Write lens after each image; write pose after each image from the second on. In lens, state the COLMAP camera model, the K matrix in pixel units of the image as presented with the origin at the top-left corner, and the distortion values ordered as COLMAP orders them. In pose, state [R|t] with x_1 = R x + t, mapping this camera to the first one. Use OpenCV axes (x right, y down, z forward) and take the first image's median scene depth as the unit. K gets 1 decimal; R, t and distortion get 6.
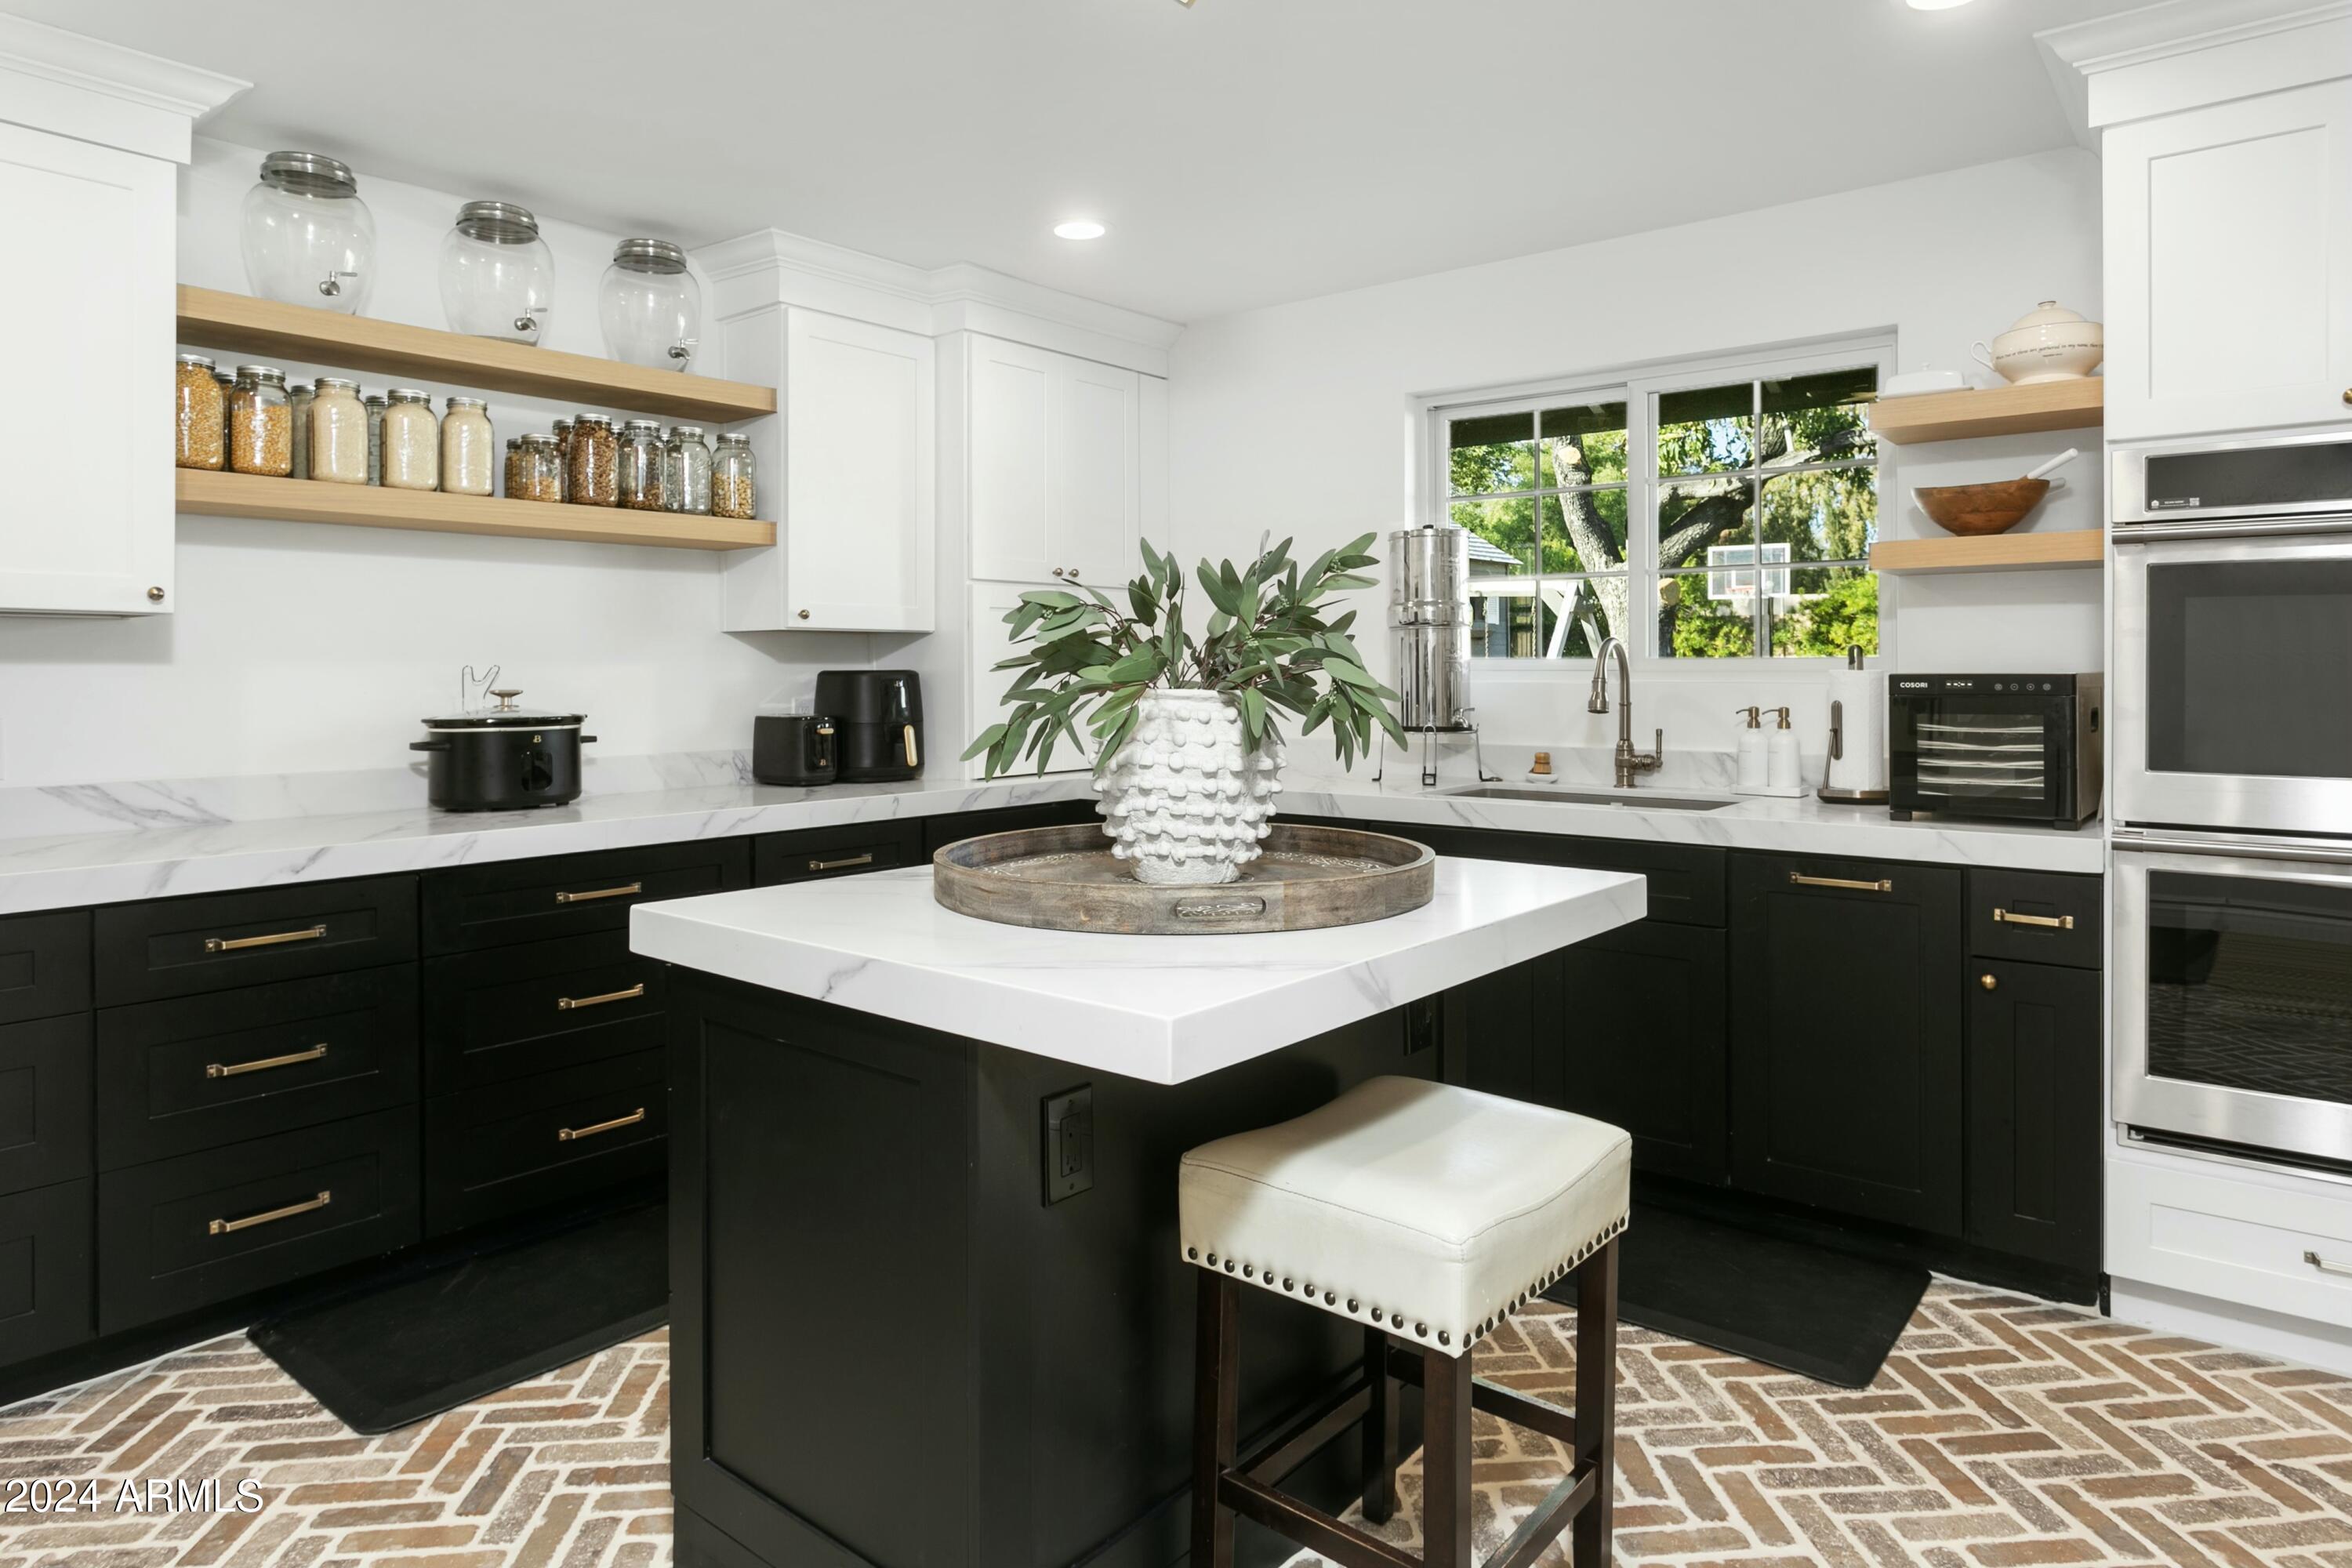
lens RADIAL K [[1422.0, 0, 1178.6], [0, 1422.0, 760.1], [0, 0, 1]] dist [-0.009143, -0.000302]
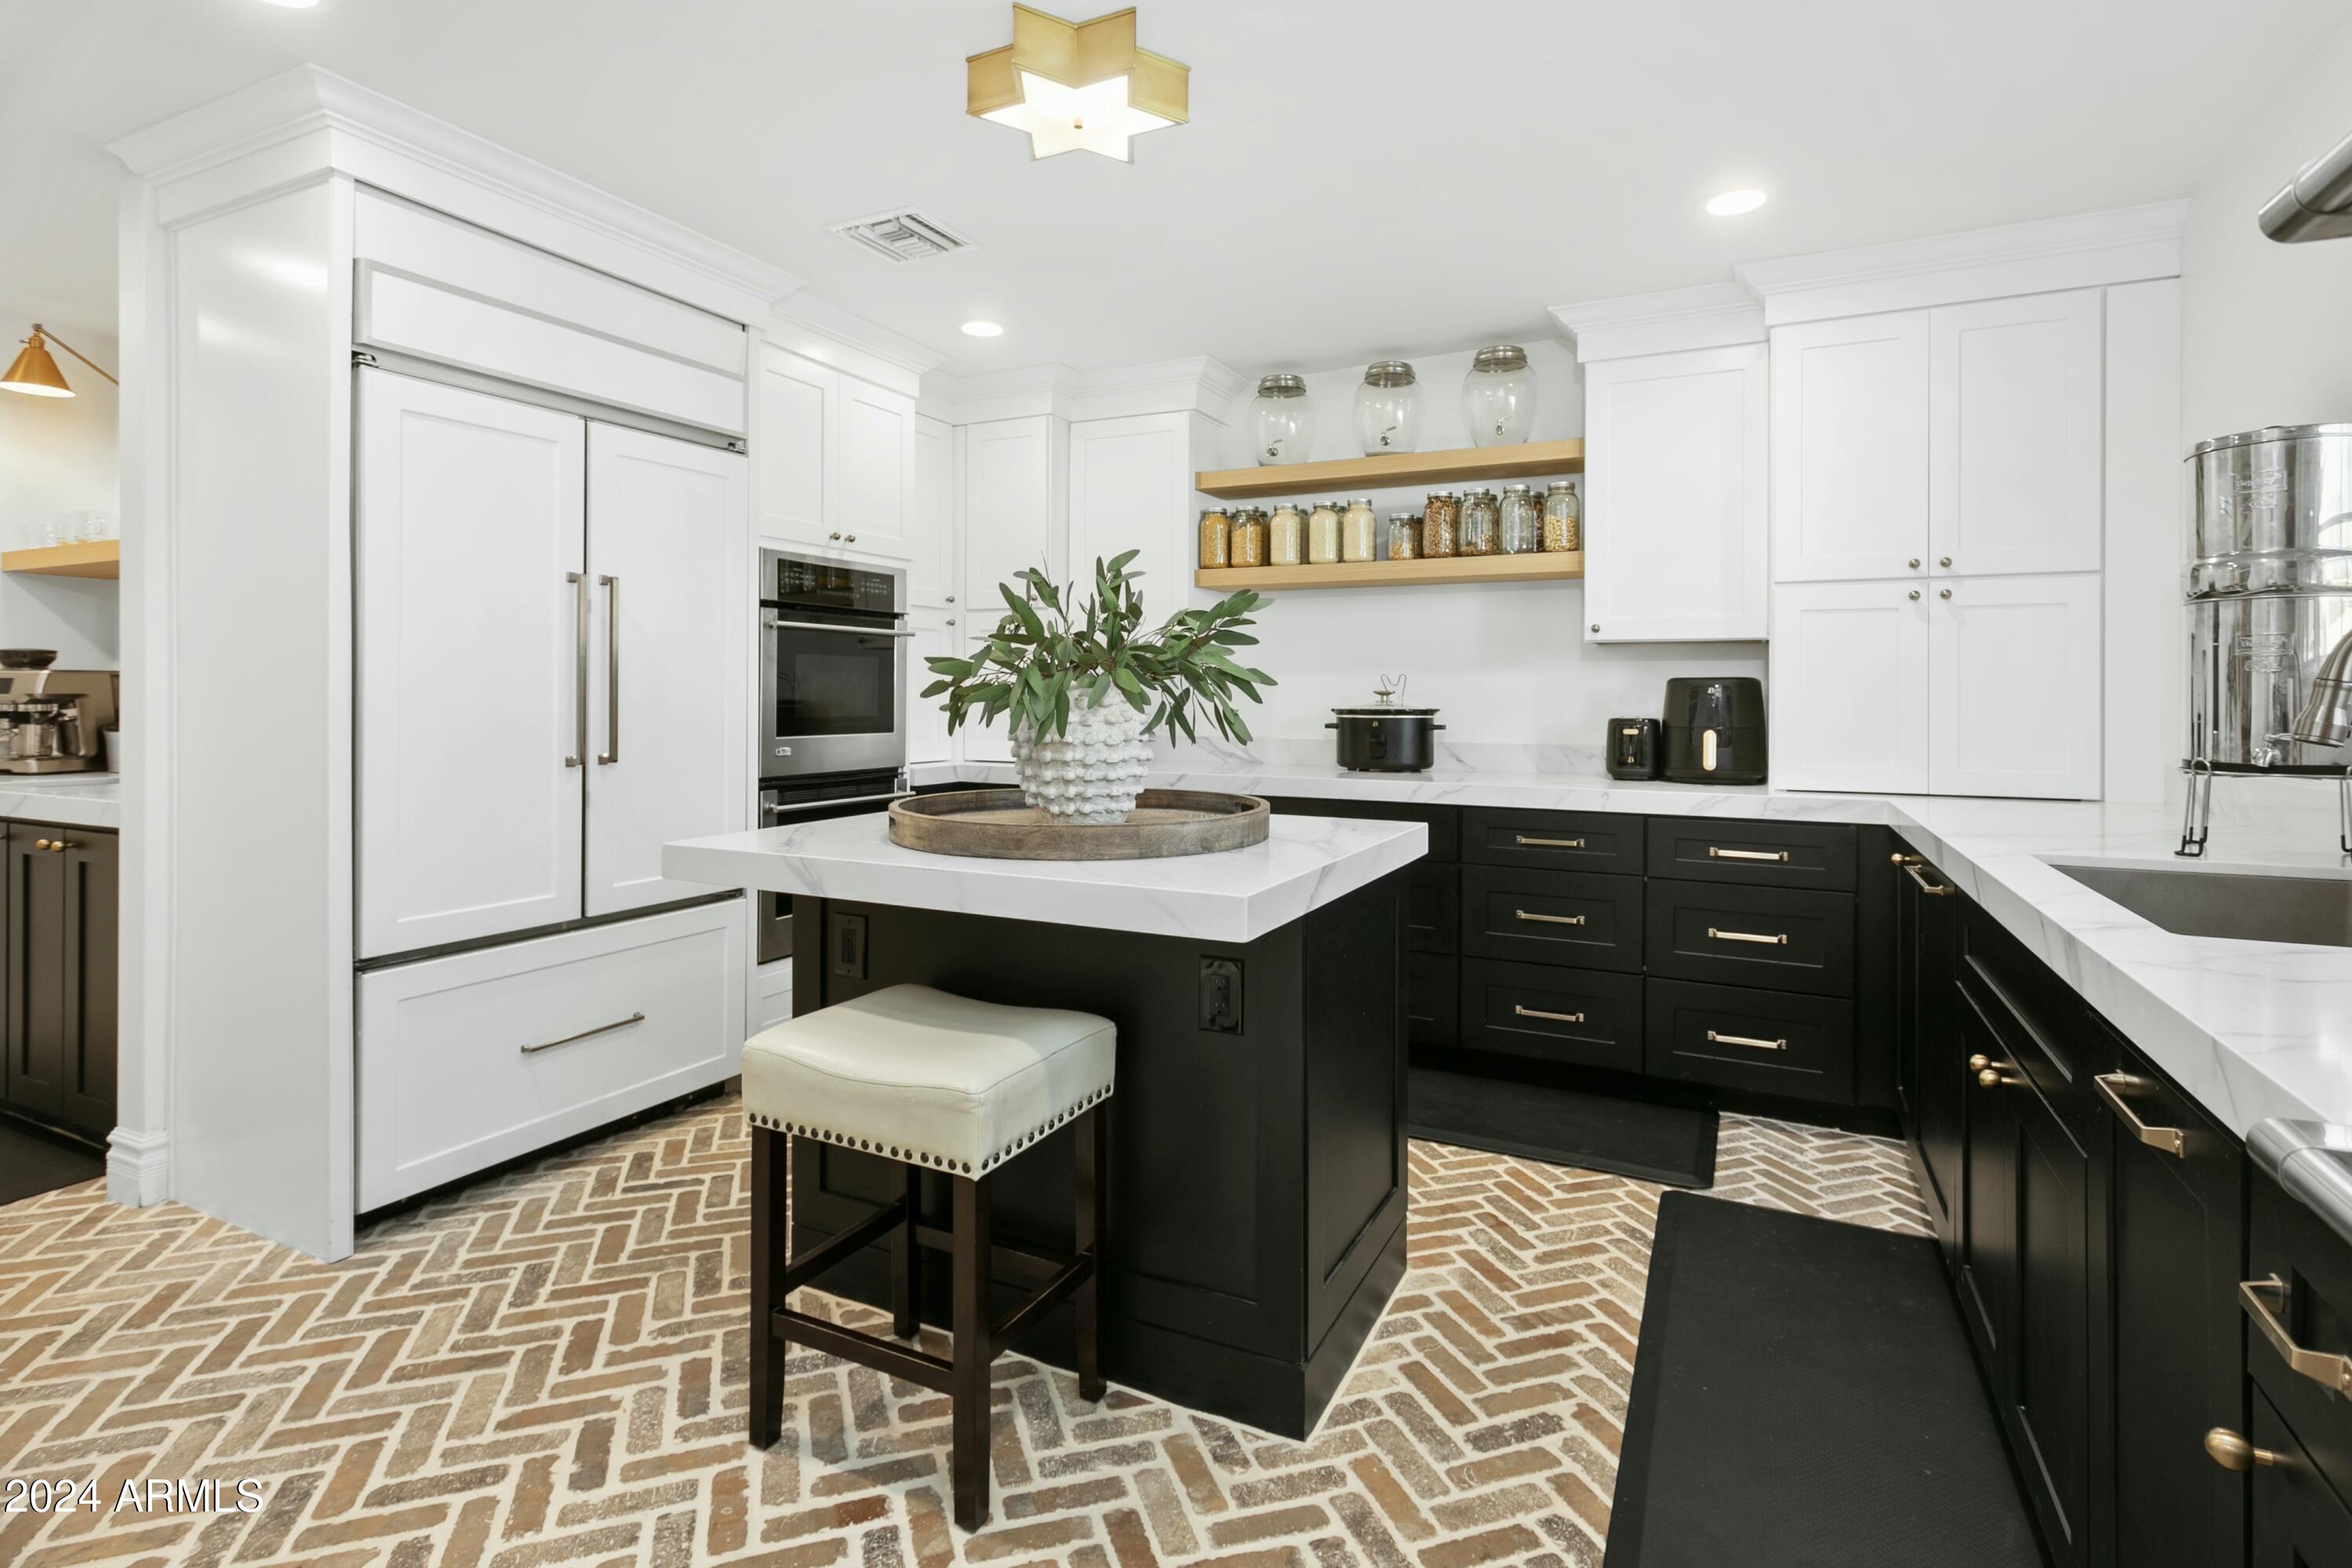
lens RADIAL K [[1161.5, 0, 1190.2], [0, 1161.5, 696.3], [0, 0, 1]] dist [0.003980, -0.000589]
pose [[0.236828, 0.001723, -0.971550, 0.641169], [-0.068353, 0.997550, -0.014893, -0.011921], [0.969144, 0.069935, 0.236366, 0.520509]]
